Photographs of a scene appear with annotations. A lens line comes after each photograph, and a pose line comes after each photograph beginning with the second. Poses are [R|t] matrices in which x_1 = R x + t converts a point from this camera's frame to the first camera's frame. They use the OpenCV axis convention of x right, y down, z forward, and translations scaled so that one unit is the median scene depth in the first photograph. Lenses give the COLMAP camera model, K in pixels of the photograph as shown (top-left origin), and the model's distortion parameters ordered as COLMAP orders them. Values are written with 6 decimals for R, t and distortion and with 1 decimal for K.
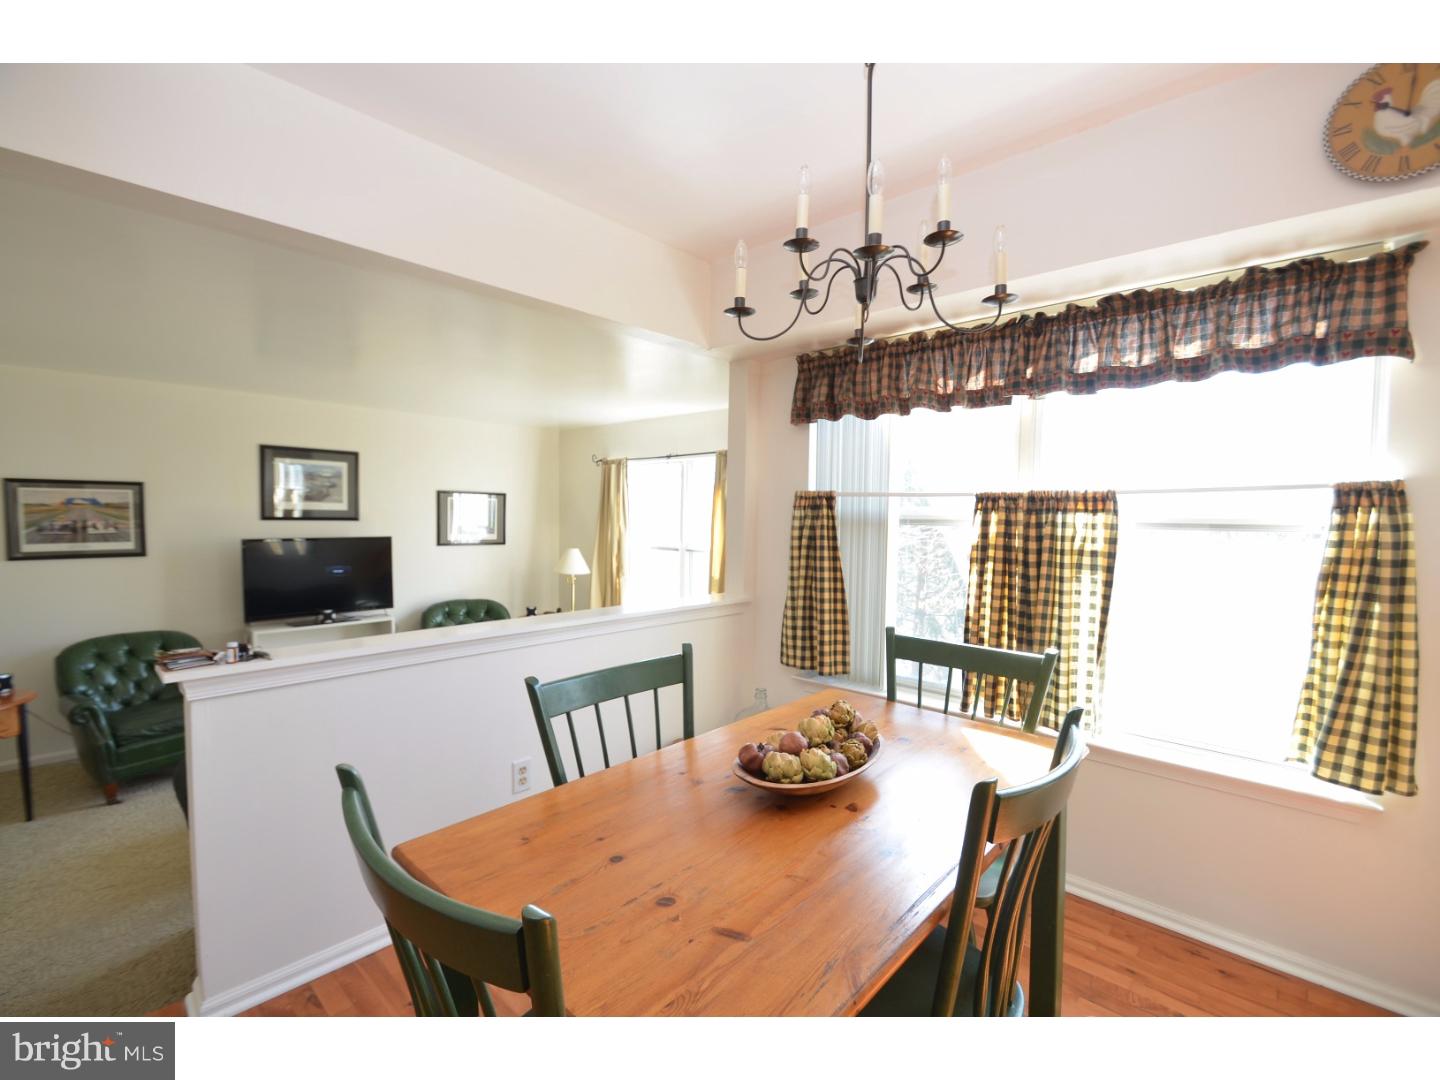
lens RADIAL K [[630.0, 0, 722.1], [0, 630.0, 534.2], [0, 0, 1]] dist [-0.013204, -0.000012]
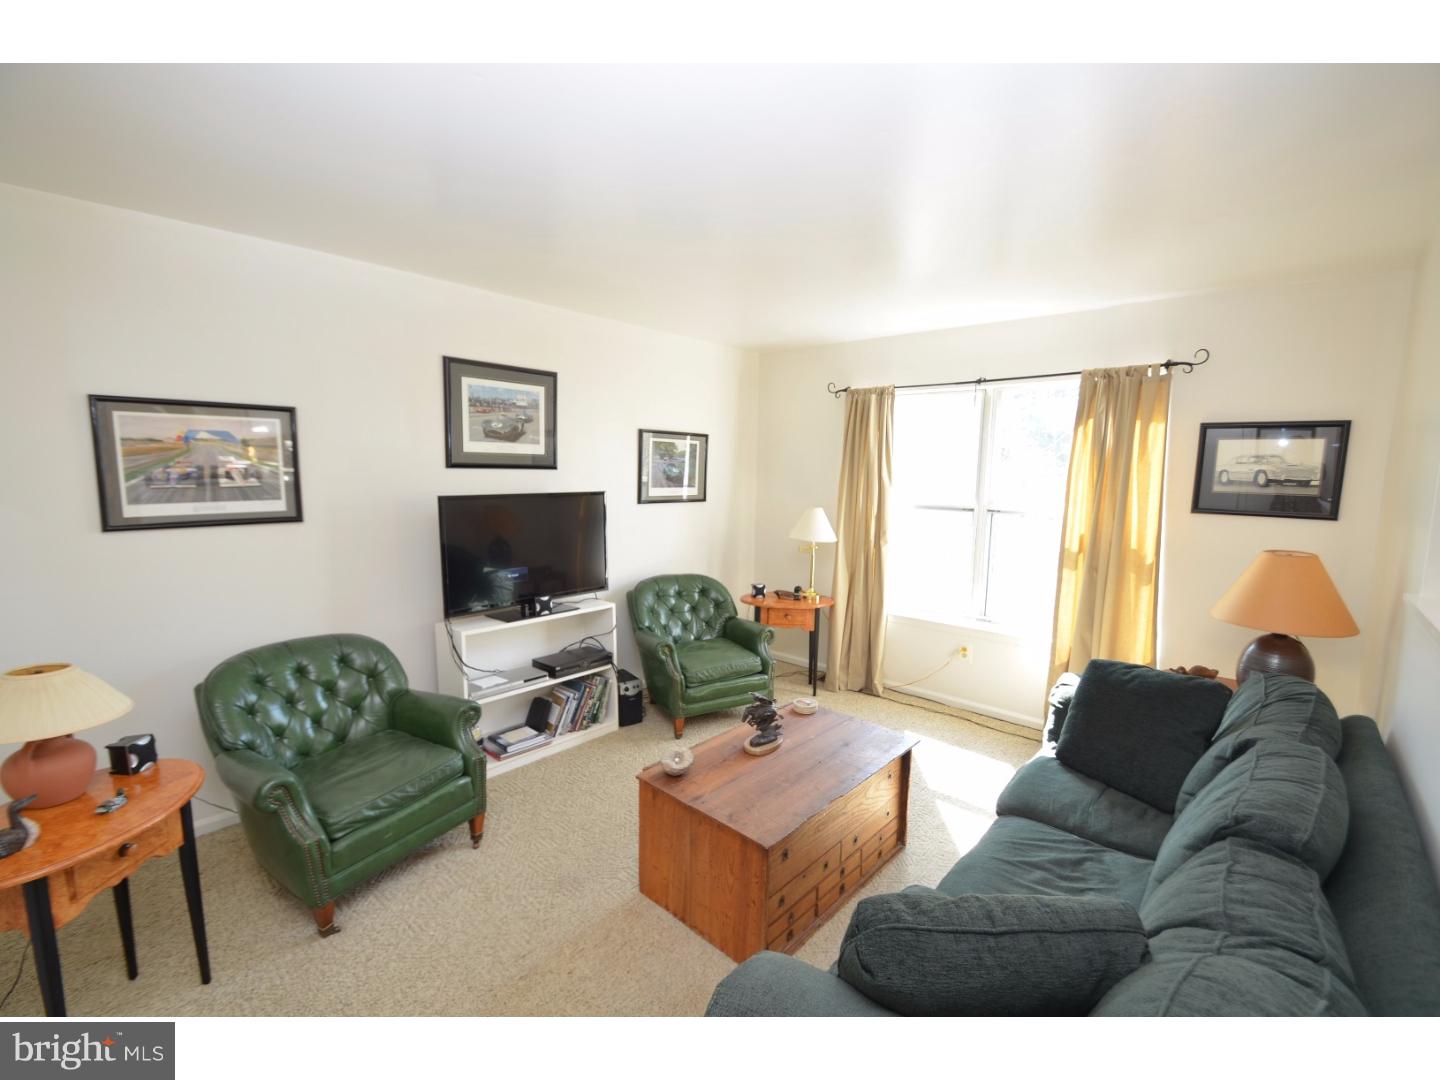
lens RADIAL K [[627.2, 0, 720.0], [0, 627.2, 540.0], [0, 0, 1]] dist [0.000771, -0.000205]
pose [[0.999995, 0.003124, -0.000548, -0.437814], [-0.003066, 0.996385, 0.084902, -0.002937], [0.000811, -0.084899, 0.996389, 0.306850]]
